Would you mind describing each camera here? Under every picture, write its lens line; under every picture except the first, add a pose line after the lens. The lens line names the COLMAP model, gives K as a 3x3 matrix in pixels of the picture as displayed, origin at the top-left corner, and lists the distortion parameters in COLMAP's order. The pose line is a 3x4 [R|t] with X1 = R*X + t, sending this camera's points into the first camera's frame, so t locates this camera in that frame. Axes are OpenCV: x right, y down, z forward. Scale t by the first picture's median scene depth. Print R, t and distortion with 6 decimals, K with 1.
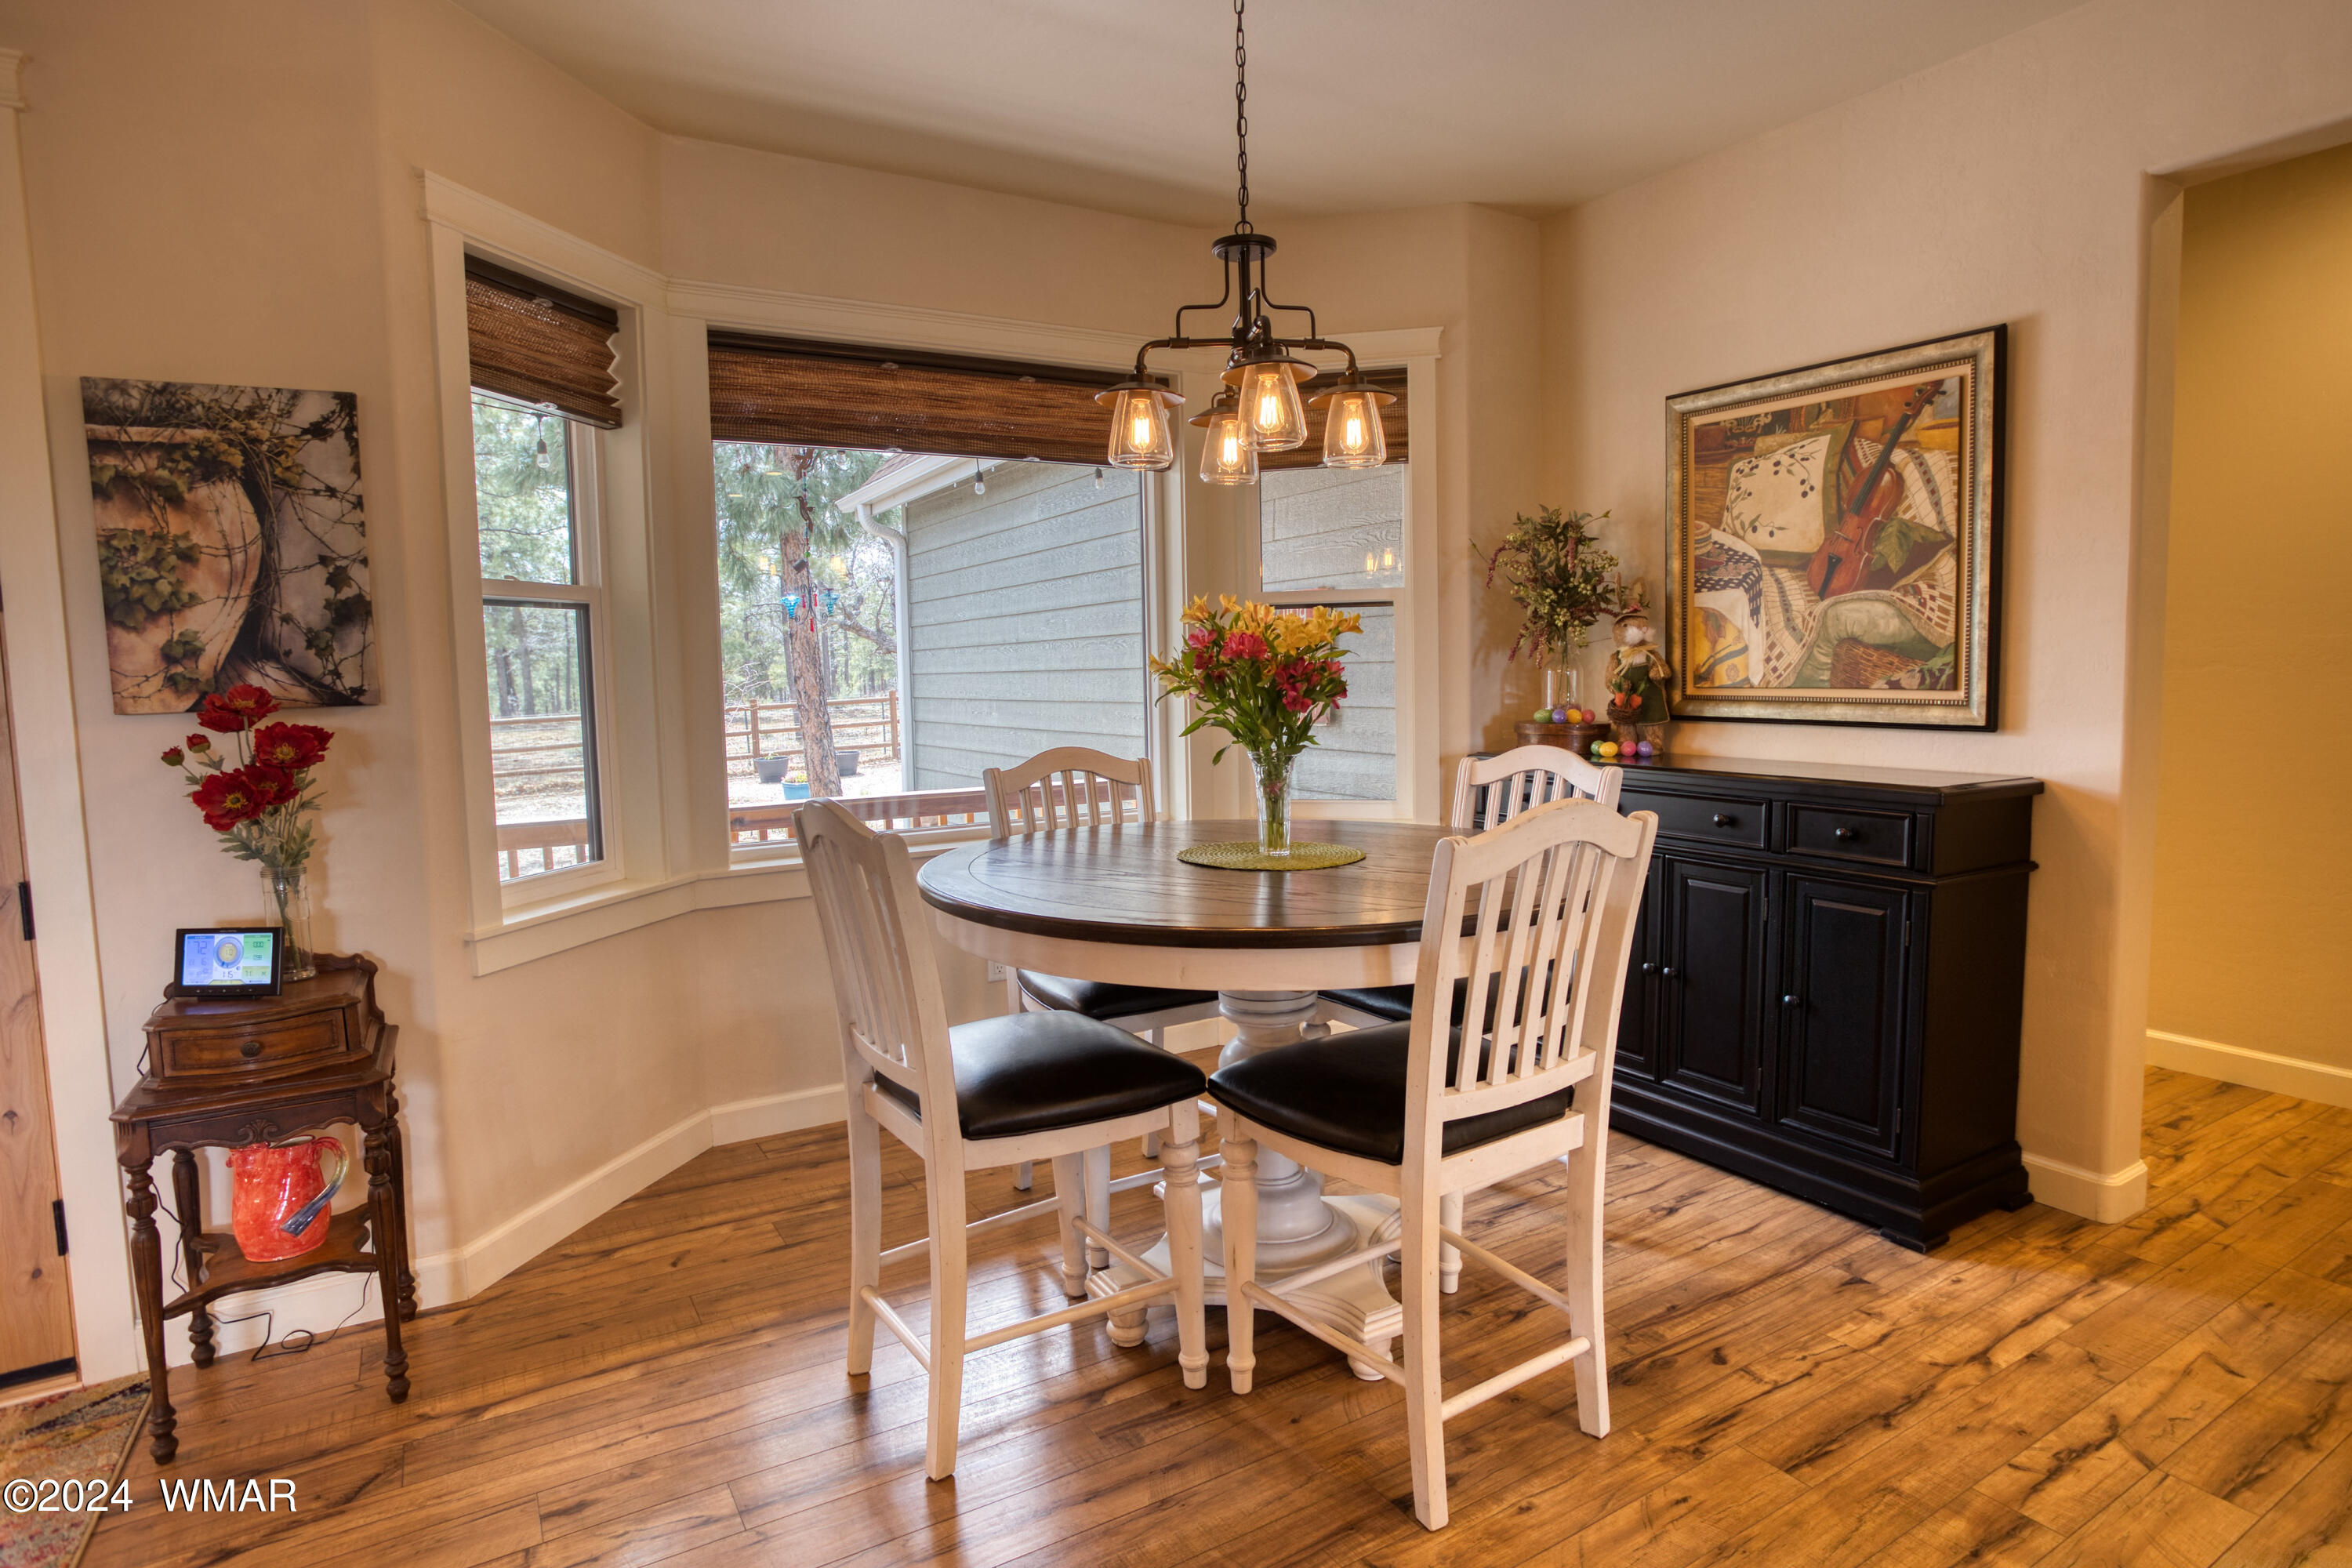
lens RADIAL K [[1321.6, 0, 1211.6], [0, 1321.6, 757.3], [0, 0, 1]] dist [0.003677, 0.000312]
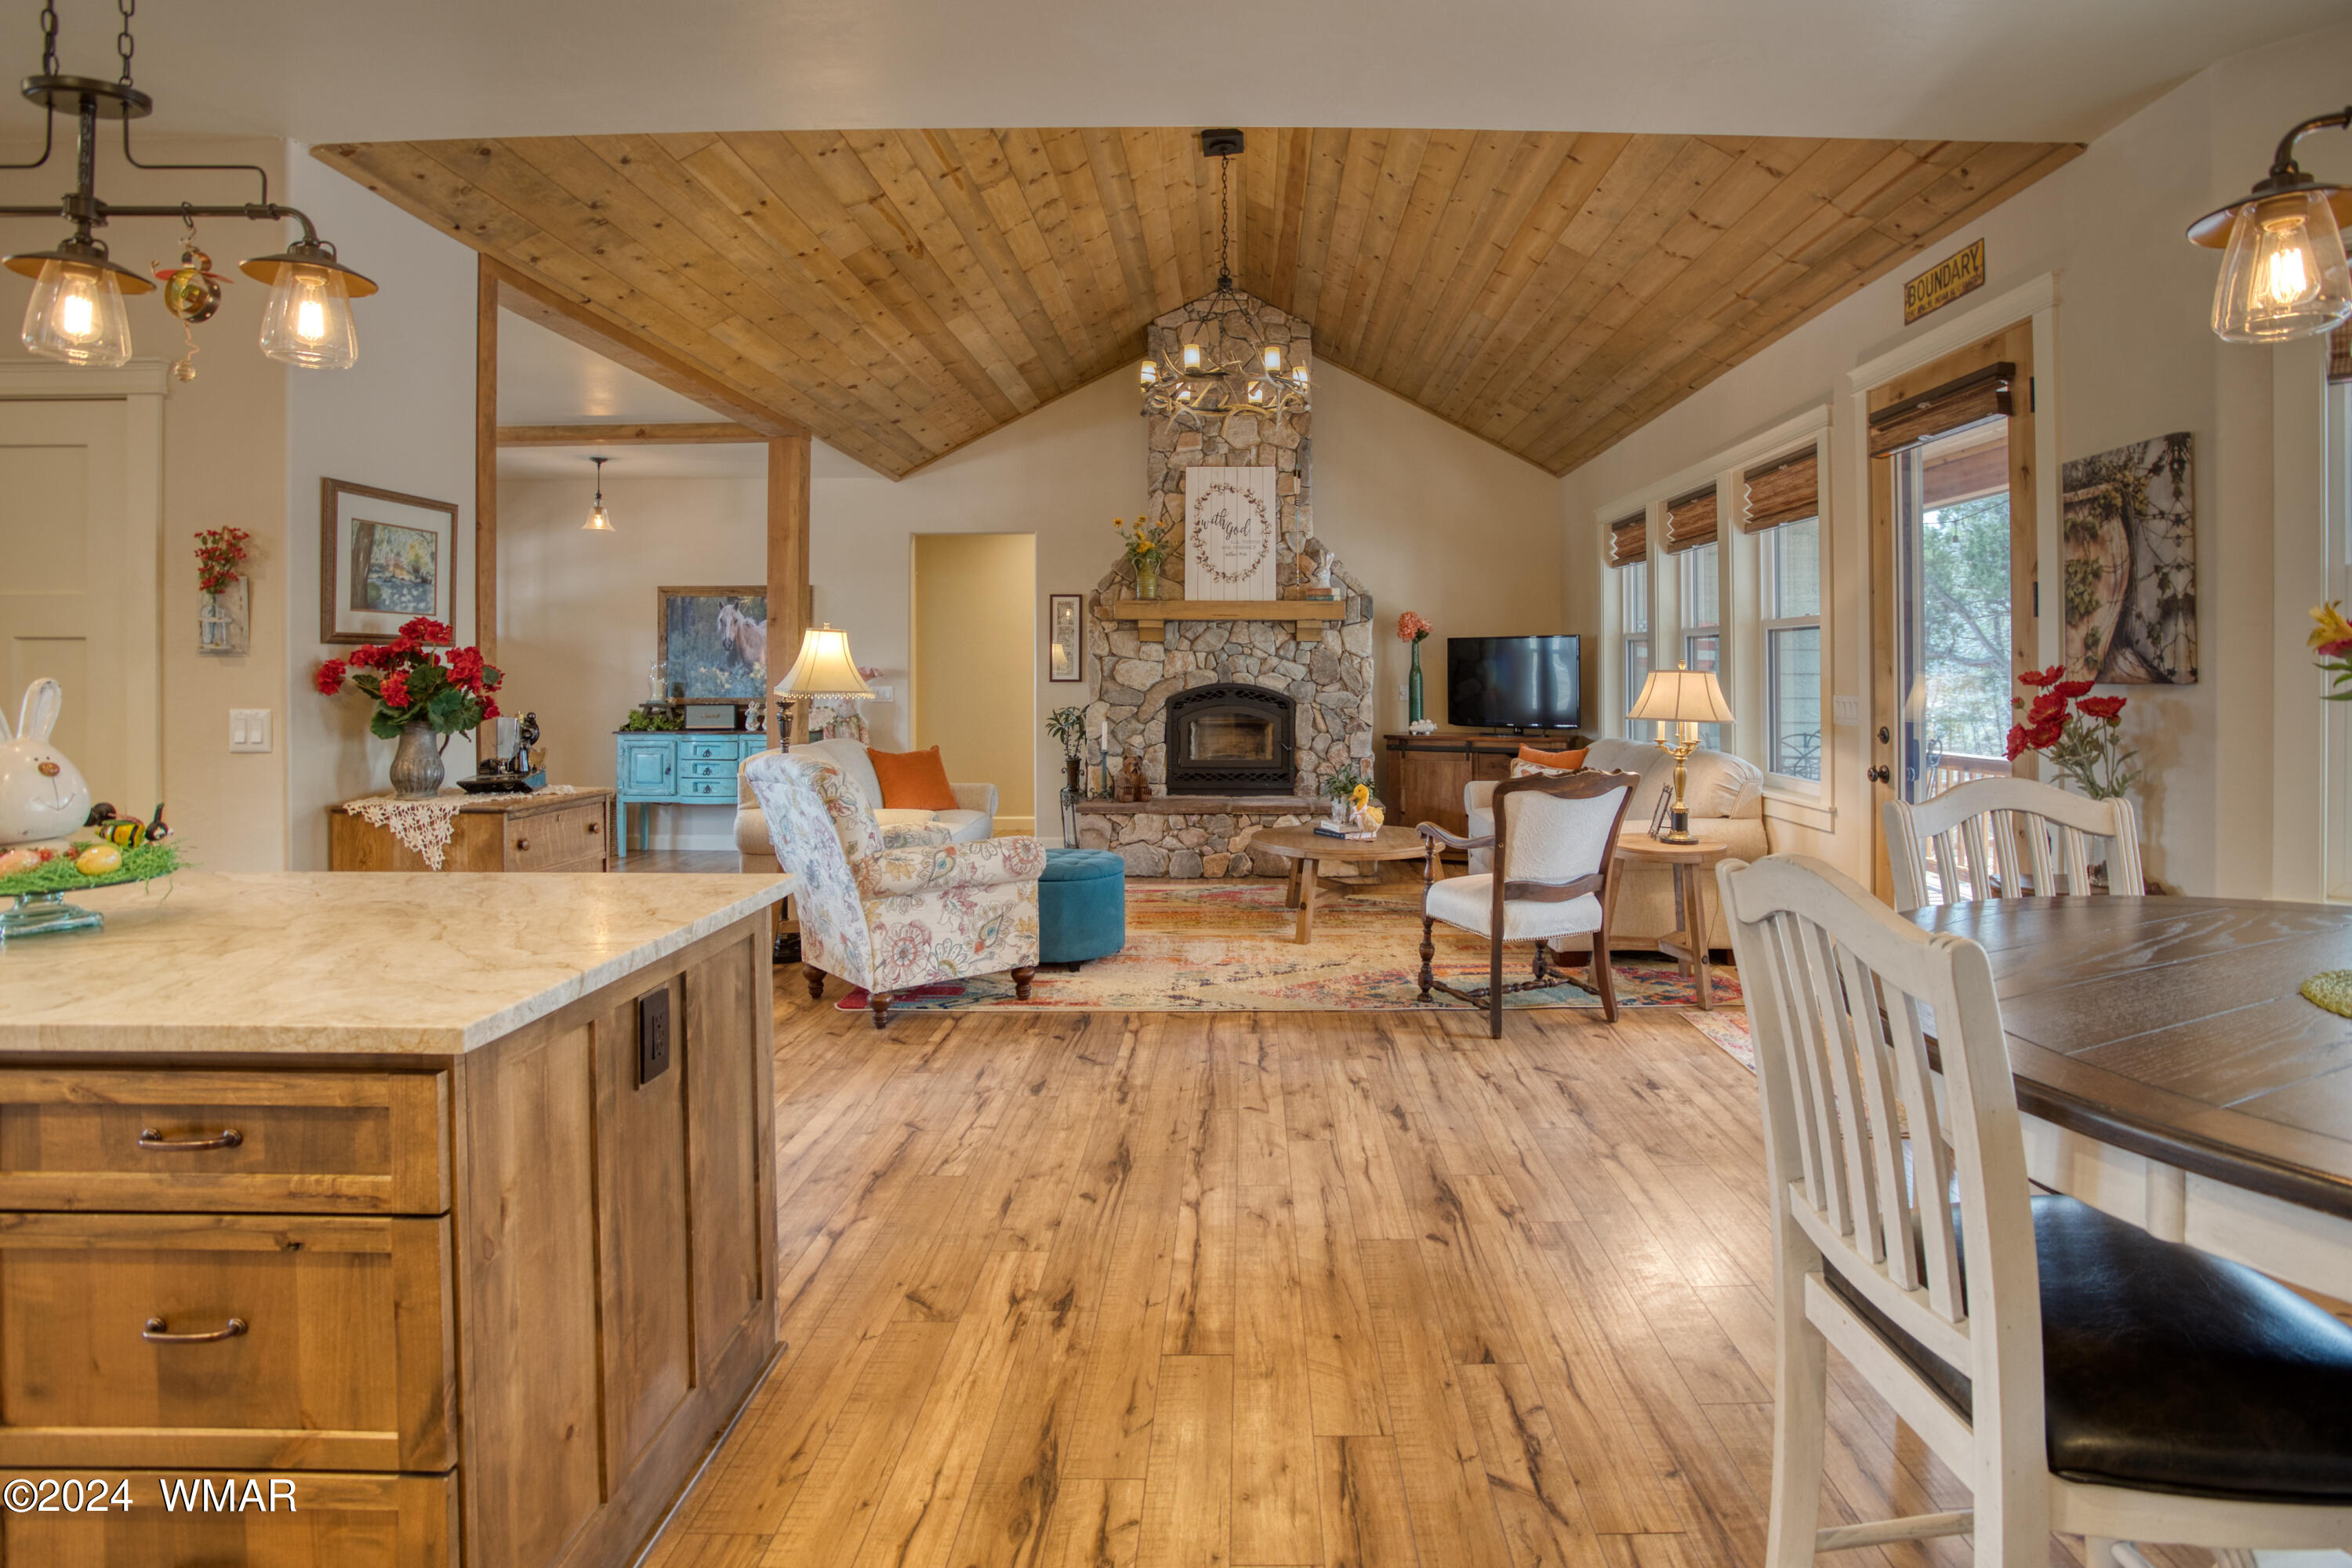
lens RADIAL K [[1180.2, 0, 1263.0], [0, 1180.2, 653.5], [0, 0, 1]] dist [-0.059623, 0.007721]
pose [[-0.509867, 0.013031, -0.860155, 0.591777], [-0.049829, 0.997759, 0.044652, -0.061389], [0.858809, 0.065627, -0.508075, 0.685271]]
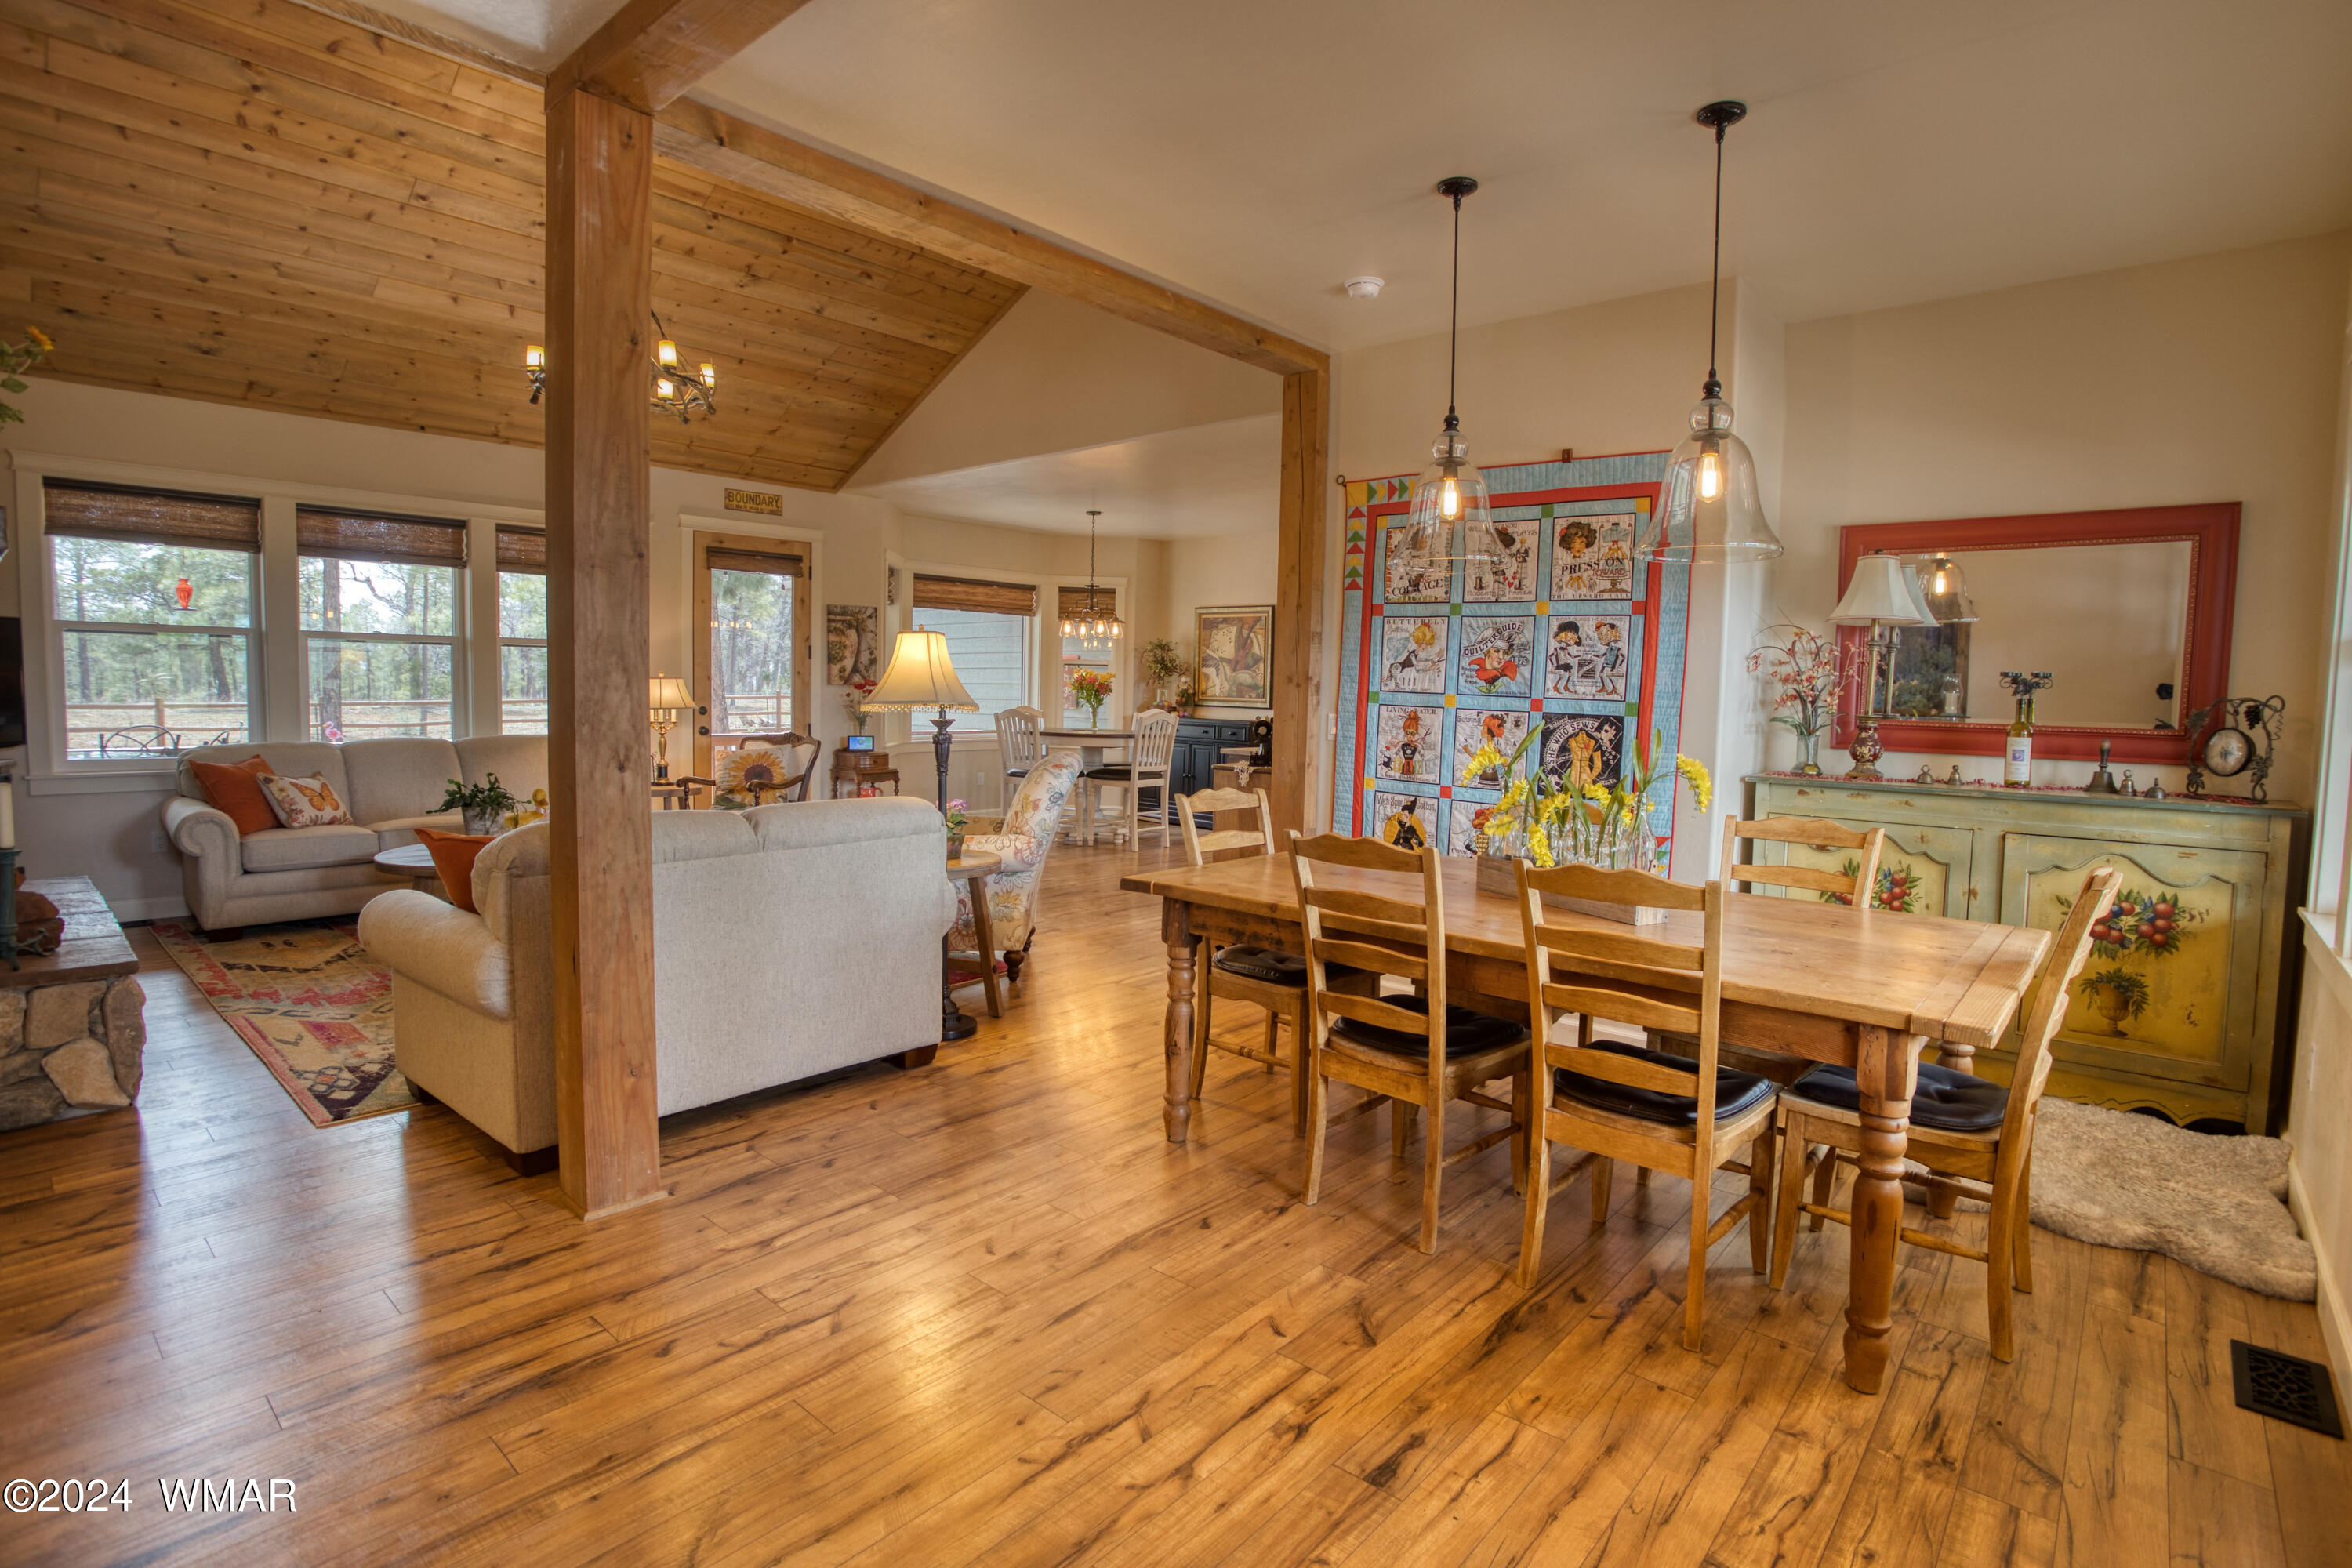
lens RADIAL K [[1148.6, 0, 1207.8], [0, 1148.6, 752.4], [0, 0, 1]] dist [-0.053632, 0.017439]
pose [[0.951013, 0.023315, 0.308269, -0.627658], [-0.018306, 0.999649, -0.019129, 0.178319], [-0.308607, 0.012549, 0.951107, -2.171296]]
